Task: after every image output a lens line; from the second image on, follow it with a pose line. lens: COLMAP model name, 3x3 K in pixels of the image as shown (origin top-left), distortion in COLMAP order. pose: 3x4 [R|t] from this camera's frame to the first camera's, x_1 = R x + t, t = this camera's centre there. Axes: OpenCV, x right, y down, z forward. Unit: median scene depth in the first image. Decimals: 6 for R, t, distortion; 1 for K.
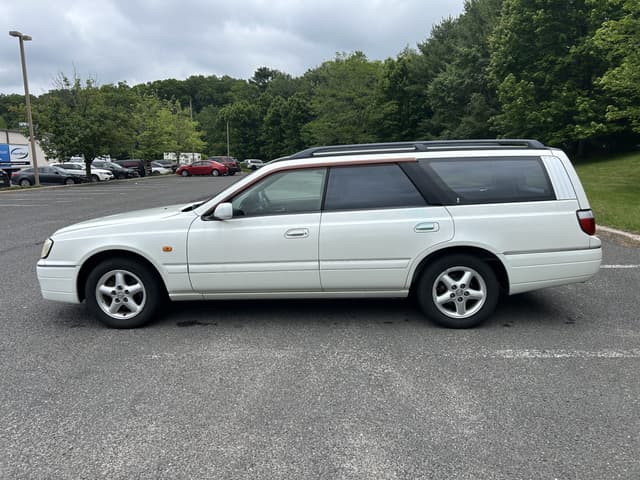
lens RADIAL K [[482.9, 0, 321.3], [0, 482.9, 237.5], [0, 0, 1]] dist [0.053296, -0.055966]
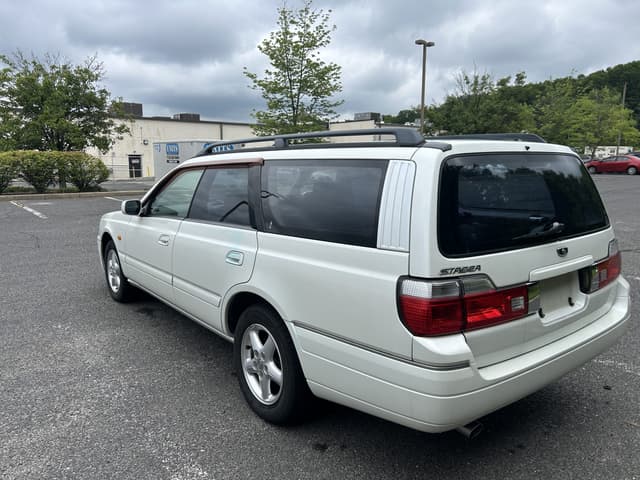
lens RADIAL K [[482.9, 0, 316.0], [0, 482.9, 242.4], [0, 0, 1]] dist [0.053296, -0.055966]
pose [[0.644547, 0.144756, -0.750736, 0.120437], [-0.128627, 0.988448, 0.080158, -0.016850], [0.753667, 0.044900, 0.655721, 0.092192]]
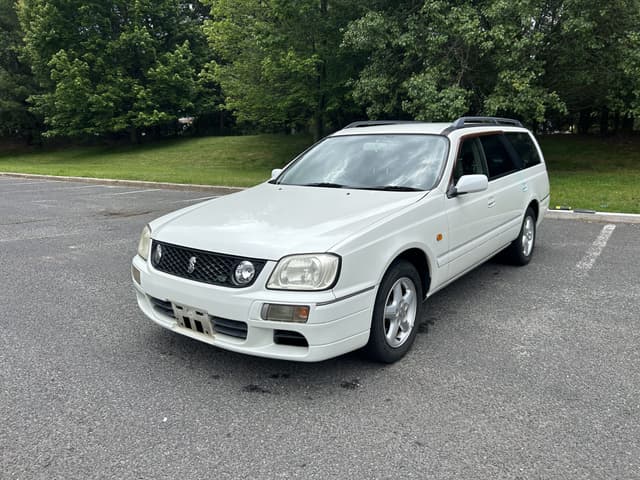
lens RADIAL K [[482.9, 0, 320.5], [0, 482.9, 240.9], [0, 0, 1]] dist [0.053296, -0.055966]
pose [[0.552326, -0.157017, 0.818707, -0.163306], [0.131495, 0.986216, 0.100433, -0.011533], [-0.823192, 0.052184, 0.565360, 0.107039]]
